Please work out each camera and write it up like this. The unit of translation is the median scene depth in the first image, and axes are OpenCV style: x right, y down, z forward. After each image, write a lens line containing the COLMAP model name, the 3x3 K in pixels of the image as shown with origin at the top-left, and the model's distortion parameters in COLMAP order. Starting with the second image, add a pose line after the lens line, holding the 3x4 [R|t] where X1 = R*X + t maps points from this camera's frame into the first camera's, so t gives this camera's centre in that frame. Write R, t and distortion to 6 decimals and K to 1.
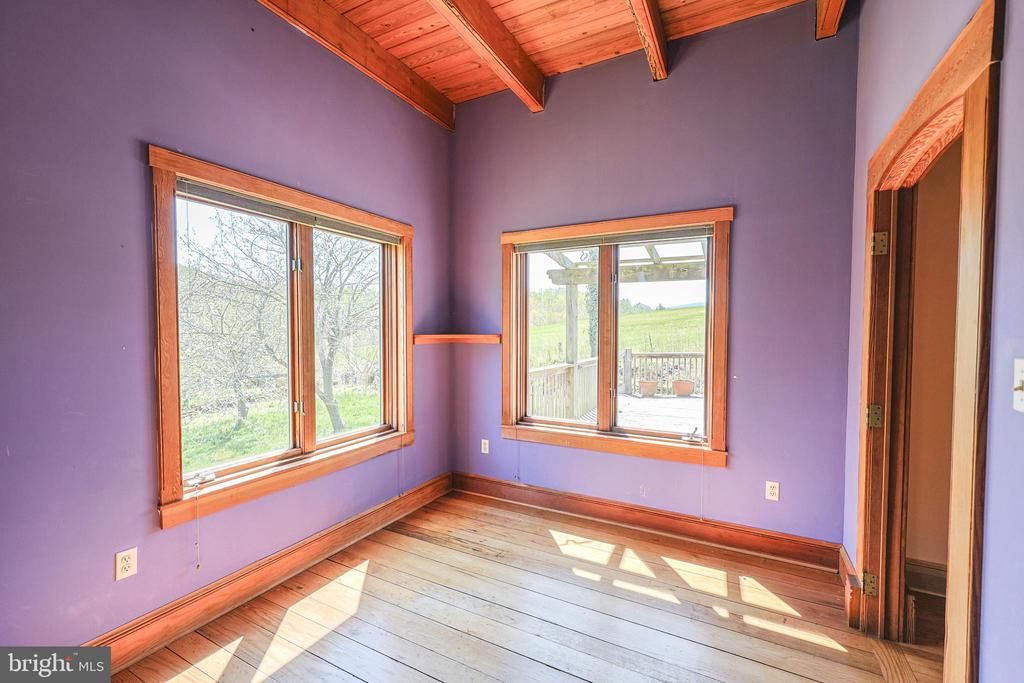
lens RADIAL K [[437.9, 0, 512.0], [0, 437.9, 341.5], [0, 0, 1]] dist [0.001275, -0.000185]
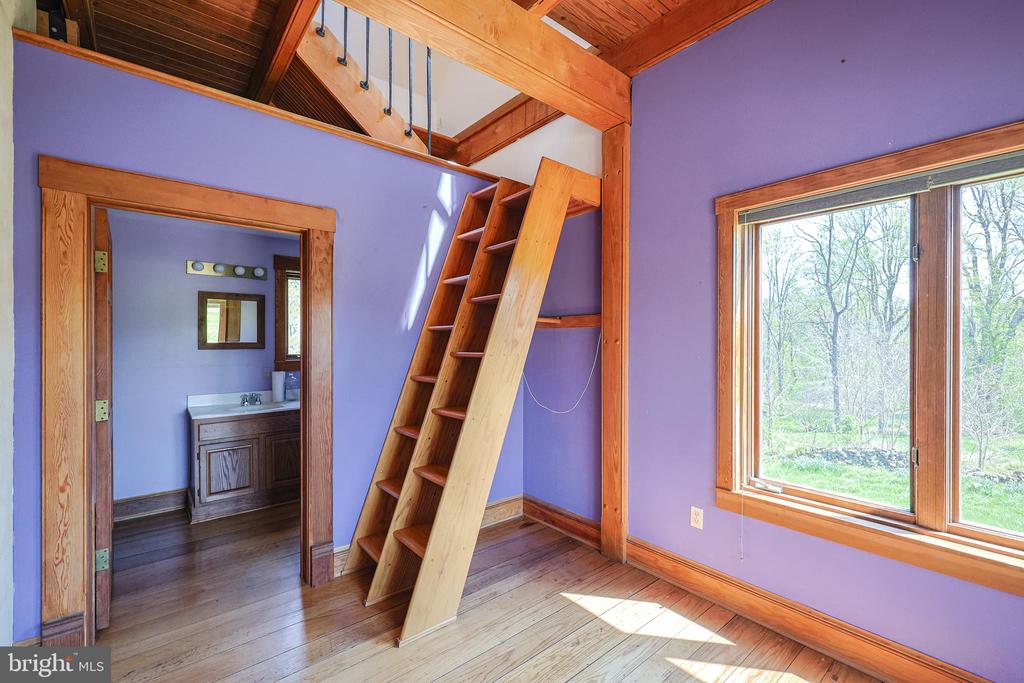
lens RADIAL K [[437.9, 0, 512.0], [0, 437.9, 341.5], [0, 0, 1]] dist [0.001275, -0.000185]
pose [[-0.375414, -0.004204, -0.926848, 0.479258], [-0.026811, 0.999621, 0.006325, -0.022455], [0.926469, 0.027224, -0.375384, 0.792302]]
